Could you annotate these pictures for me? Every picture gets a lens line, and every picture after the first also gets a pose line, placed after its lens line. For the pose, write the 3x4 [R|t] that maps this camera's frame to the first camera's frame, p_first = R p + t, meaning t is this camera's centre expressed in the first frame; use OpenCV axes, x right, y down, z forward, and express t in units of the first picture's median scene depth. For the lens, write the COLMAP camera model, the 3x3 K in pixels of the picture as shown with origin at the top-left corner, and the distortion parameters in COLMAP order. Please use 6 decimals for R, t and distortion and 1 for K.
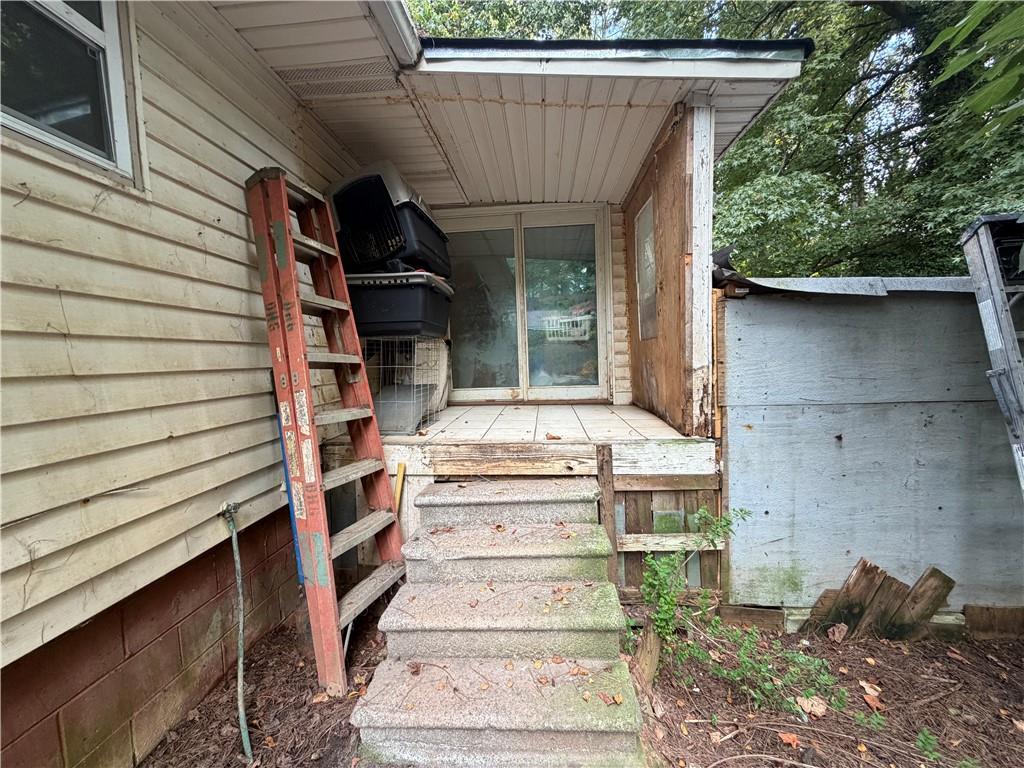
lens RADIAL K [[410.0, 0, 515.5], [0, 410.0, 386.2], [0, 0, 1]] dist [0.000634, -0.000210]
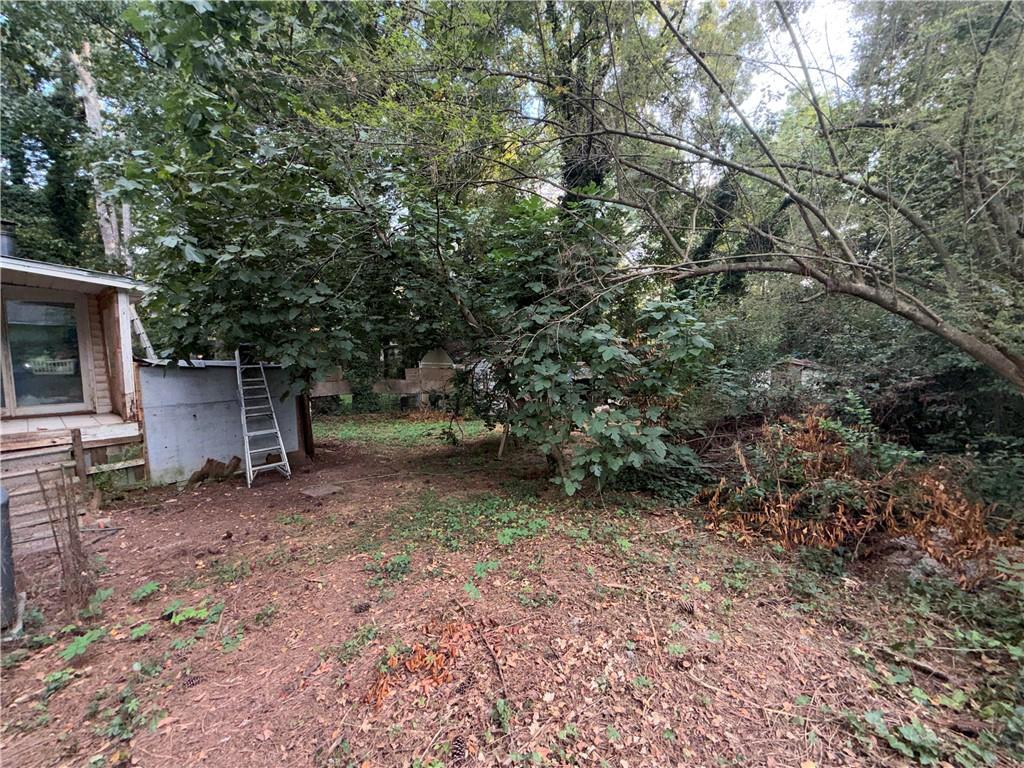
lens RADIAL K [[410.0, 0, 508.2], [0, 410.0, 386.5], [0, 0, 1]] dist [0.000634, -0.000210]
pose [[0.593138, -0.037649, 0.804220, -0.182556], [0.049117, 0.998738, 0.010530, -0.000189], [-0.803601, 0.033256, 0.594238, -2.304958]]
